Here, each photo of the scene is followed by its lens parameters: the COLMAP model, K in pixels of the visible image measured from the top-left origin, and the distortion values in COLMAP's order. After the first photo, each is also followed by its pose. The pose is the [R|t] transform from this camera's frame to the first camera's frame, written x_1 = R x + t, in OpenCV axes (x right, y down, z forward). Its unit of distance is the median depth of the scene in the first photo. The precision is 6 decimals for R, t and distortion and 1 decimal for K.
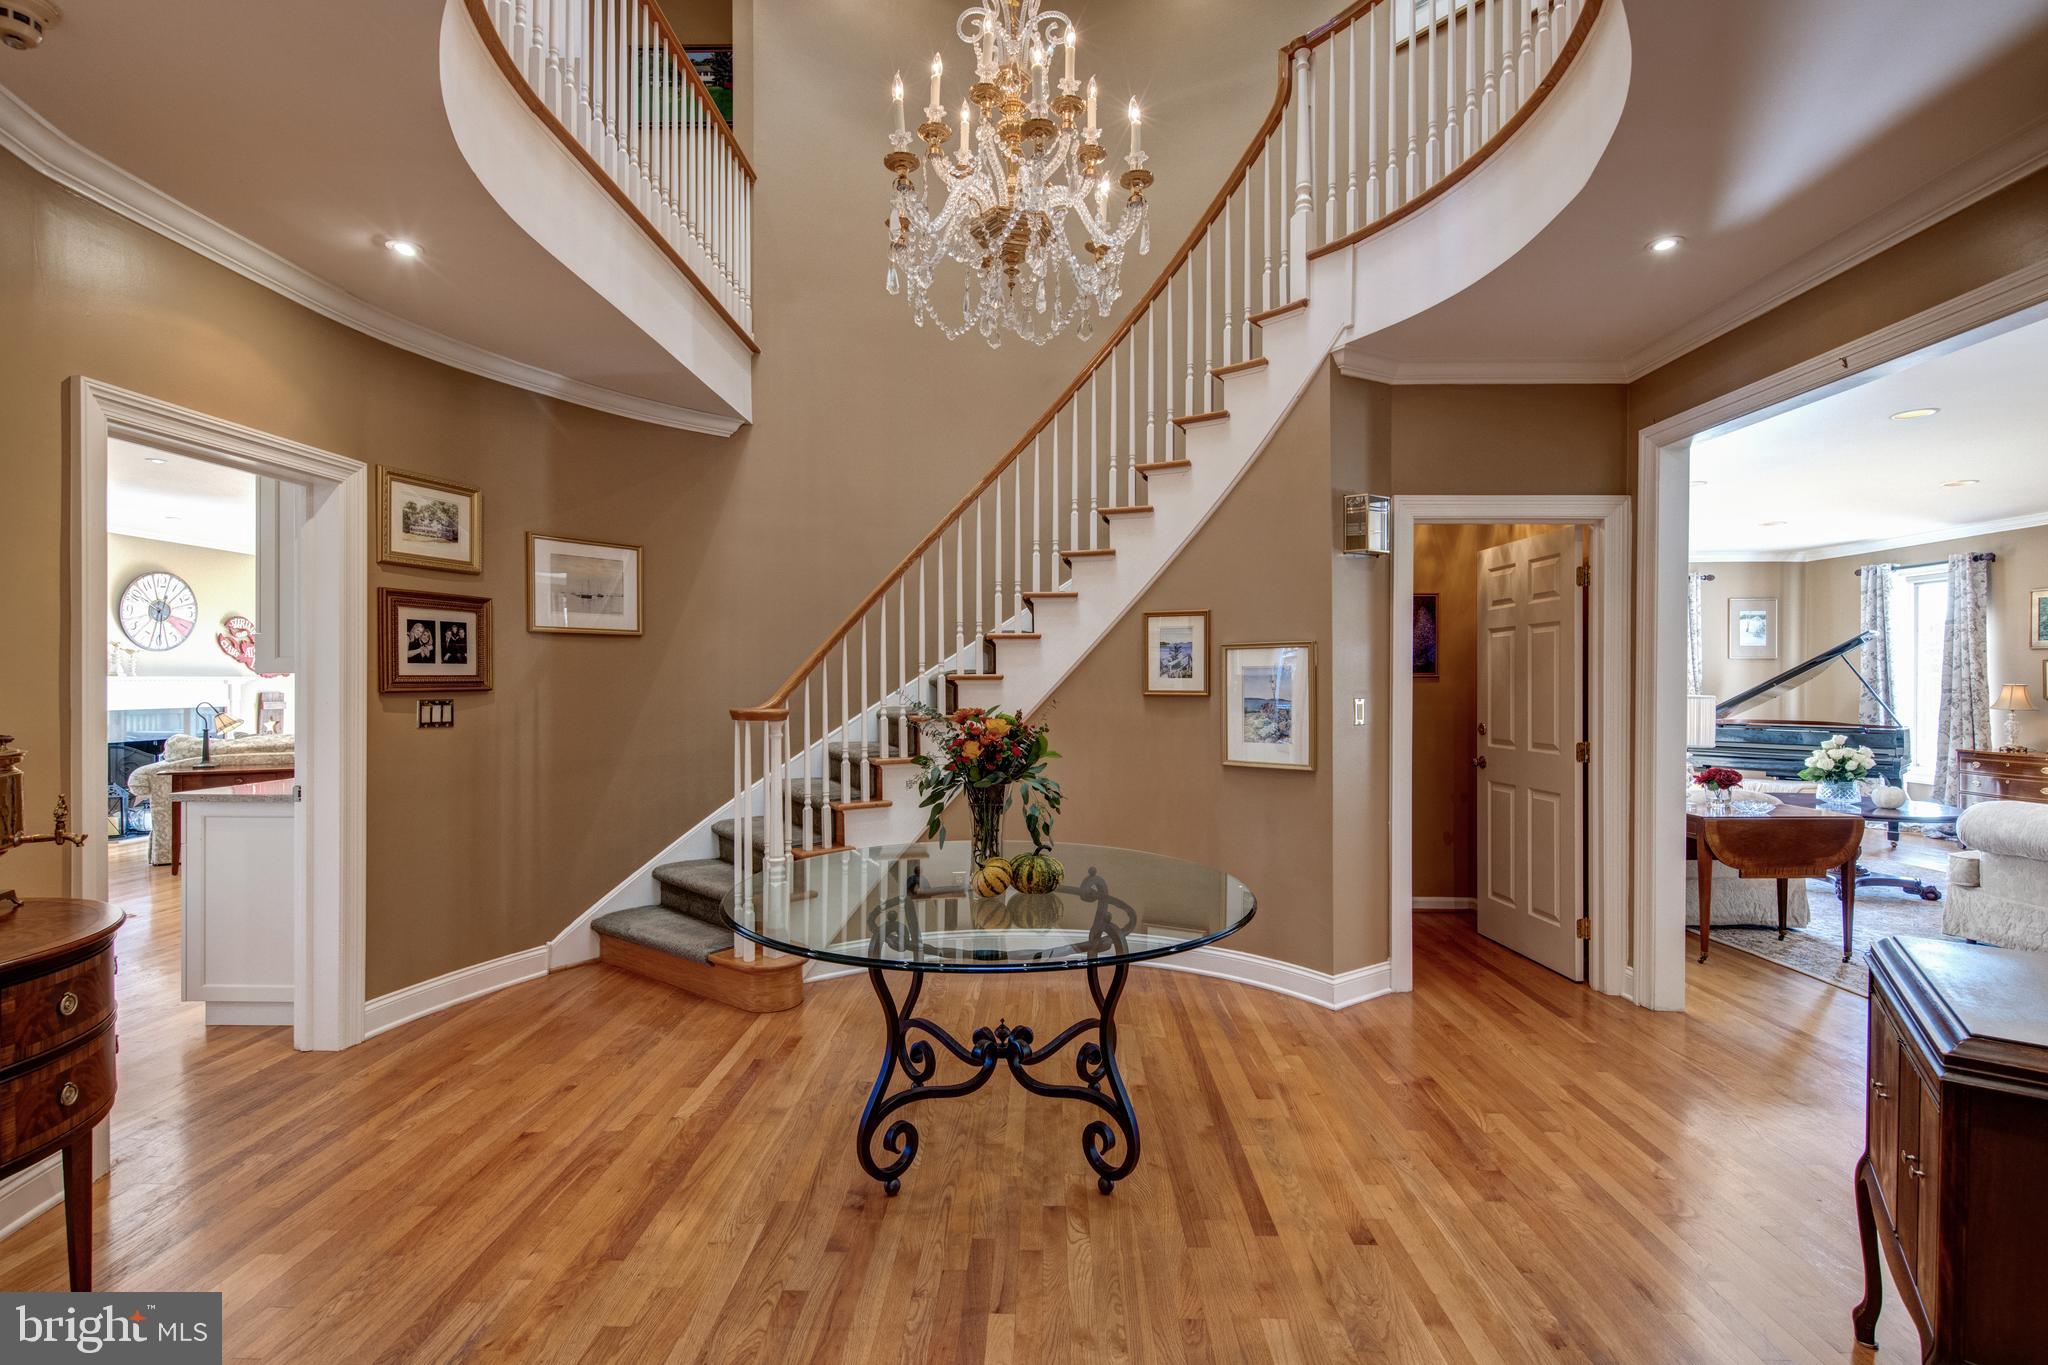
lens RADIAL K [[938.3, 0, 1018.1], [0, 938.3, 686.1], [0, 0, 1]] dist [0.003233, 0.000289]
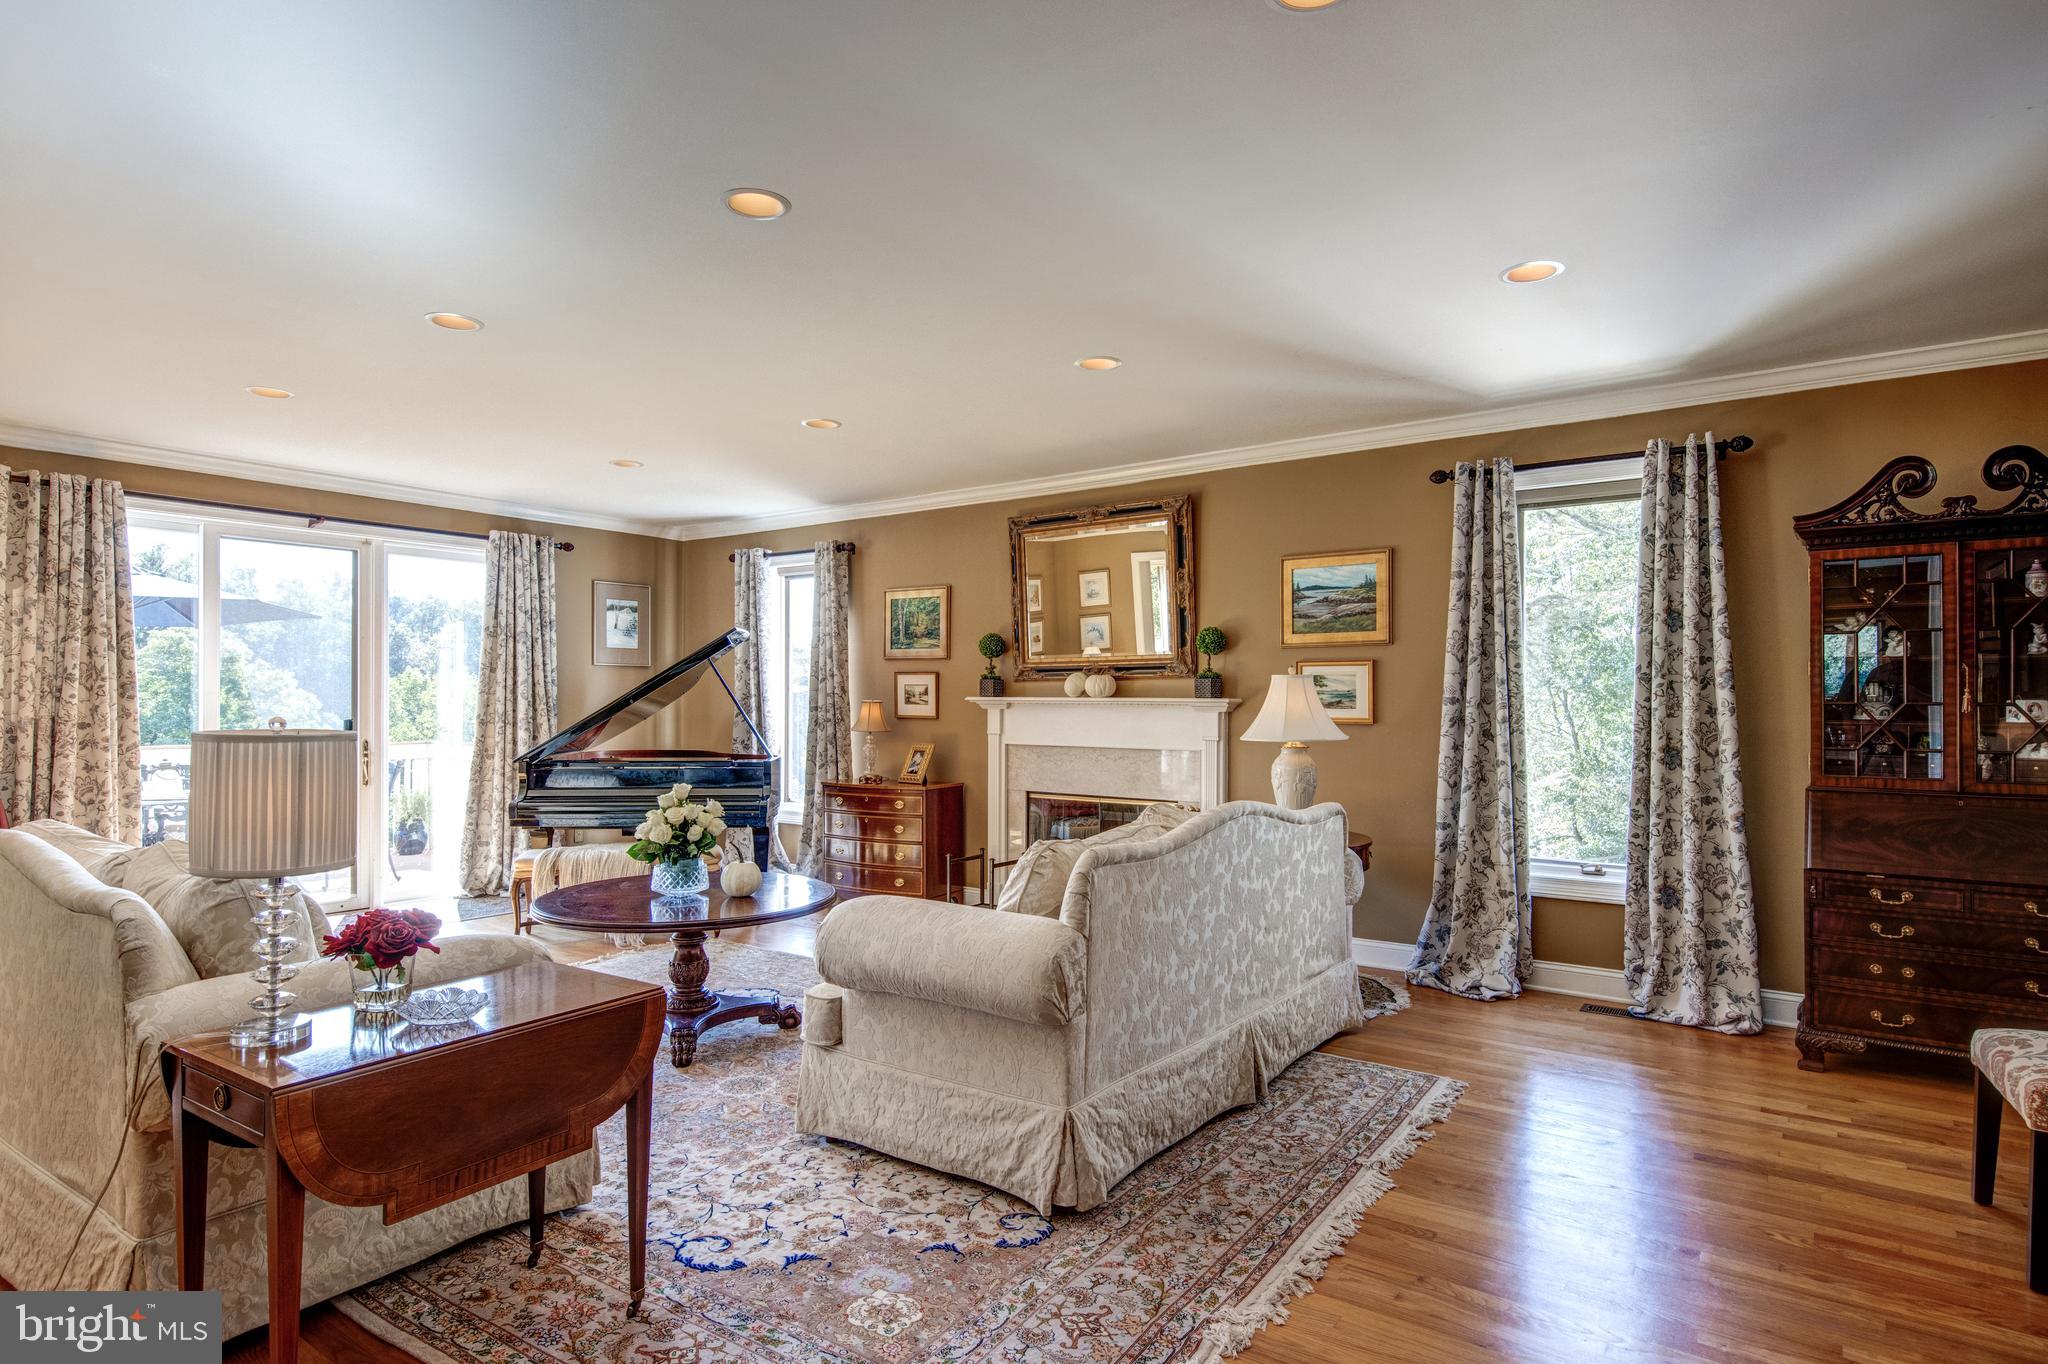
lens RADIAL K [[1082.7, 0, 1023.3], [0, 1082.7, 691.8], [0, 0, 1]] dist [0.004904, -0.001066]
pose [[0.572196, 0.006331, 0.820092, 0.395454], [0.002286, 0.999954, -0.009315, -0.000682], [-0.820114, 0.007205, 0.572155, 0.387401]]
